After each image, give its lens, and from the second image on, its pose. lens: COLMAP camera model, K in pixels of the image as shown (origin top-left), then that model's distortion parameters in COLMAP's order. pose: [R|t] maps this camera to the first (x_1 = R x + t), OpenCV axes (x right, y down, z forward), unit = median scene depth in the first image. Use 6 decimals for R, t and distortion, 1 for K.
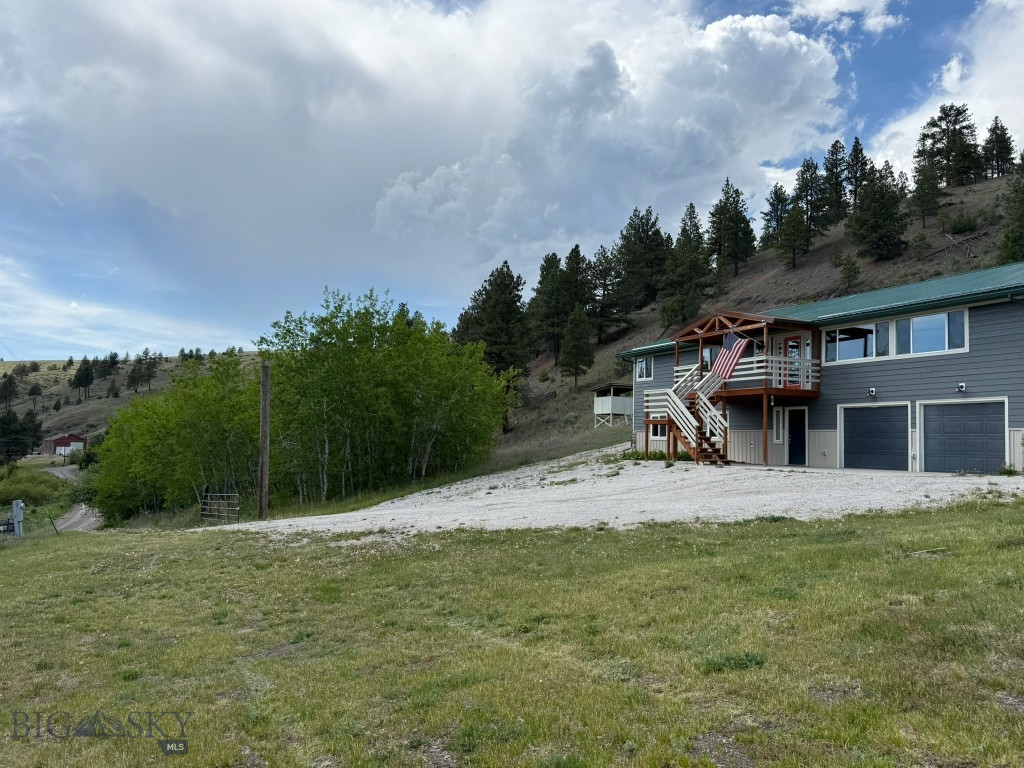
lens RADIAL K [[810.7, 0, 478.2], [0, 810.7, 386.5], [0, 0, 1]] dist [0.003438, -0.034272]
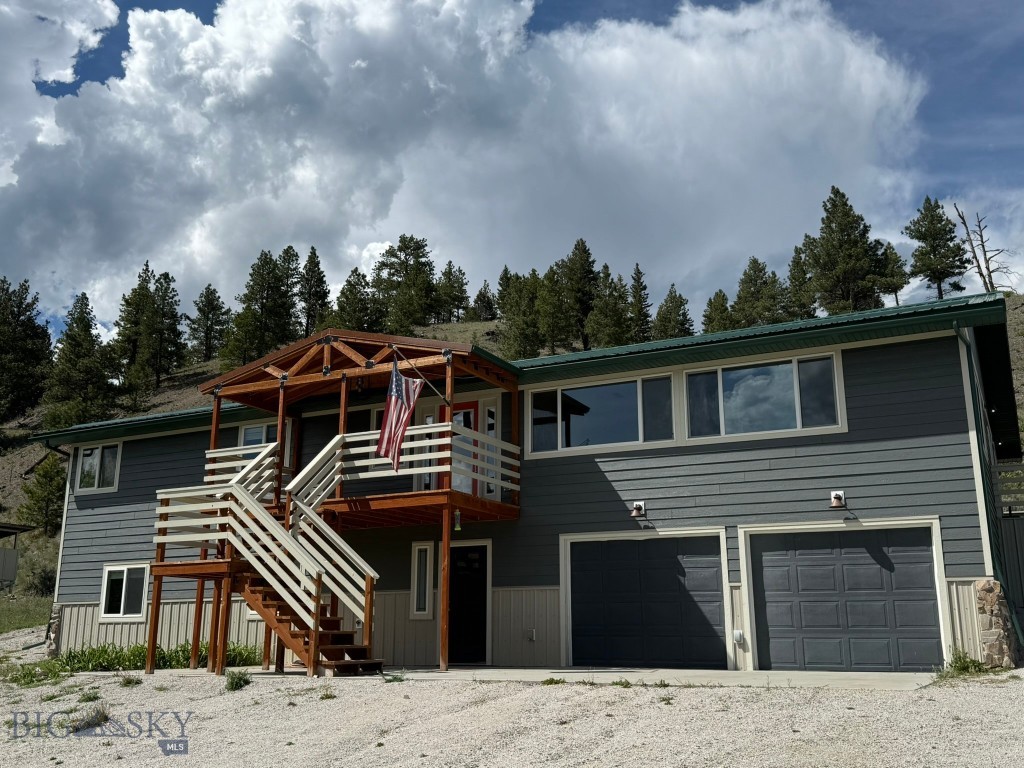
lens RADIAL K [[982.4, 0, 512.0], [0, 982.4, 384.0], [0, 0, 1]] dist [0.193558, -0.425801]
pose [[0.765056, 0.135733, 0.629496, 0.009938], [-0.023722, 0.982811, -0.183085, 0.020489], [-0.643526, 0.125138, 0.755126, 0.258972]]
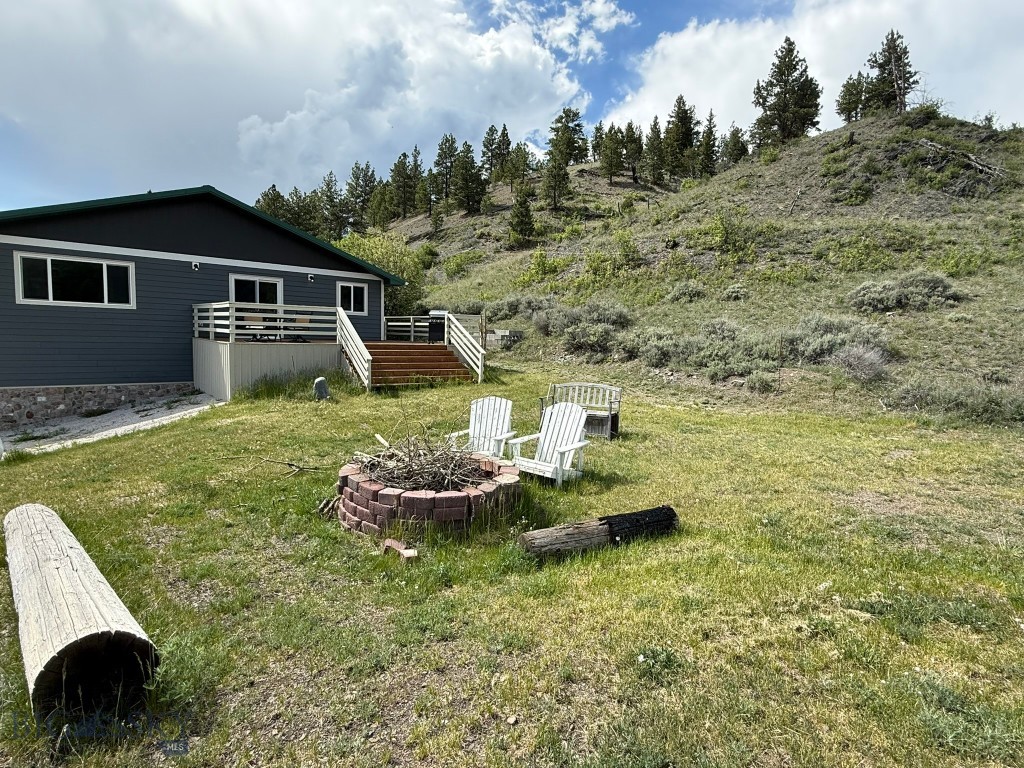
lens RADIAL K [[525.7, 0, 512.0], [0, 525.7, 384.0], [0, 0, 1]] dist [-0.002787, -0.000378]
pose [[0.958197, -0.019812, 0.285422, 0.434007], [-0.030571, 0.984799, 0.170989, -0.029877], [-0.284471, -0.172566, 0.943025, 0.083153]]
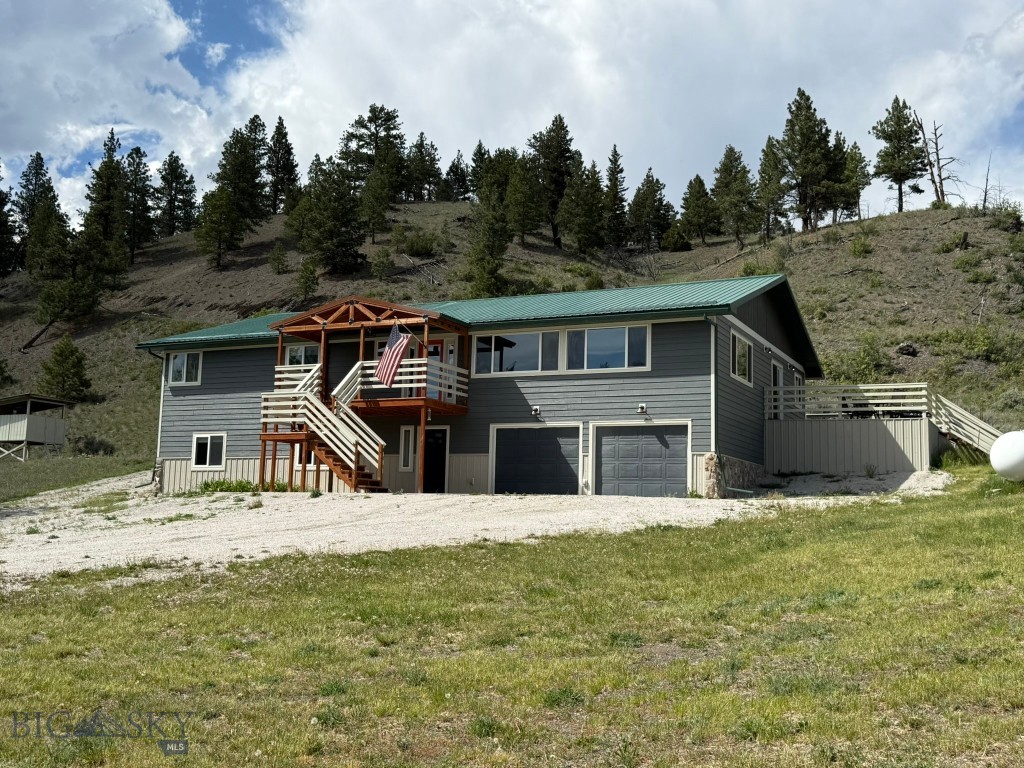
lens RADIAL K [[1097.6, 0, 512.0], [0, 1097.6, 384.0], [0, 0, 1]] dist [0.188192, -0.358758]
pose [[0.746602, 0.079337, 0.660523, -0.142893], [-0.050801, 0.996764, -0.062302, 0.024126], [-0.663328, 0.012960, 0.748216, 0.060694]]
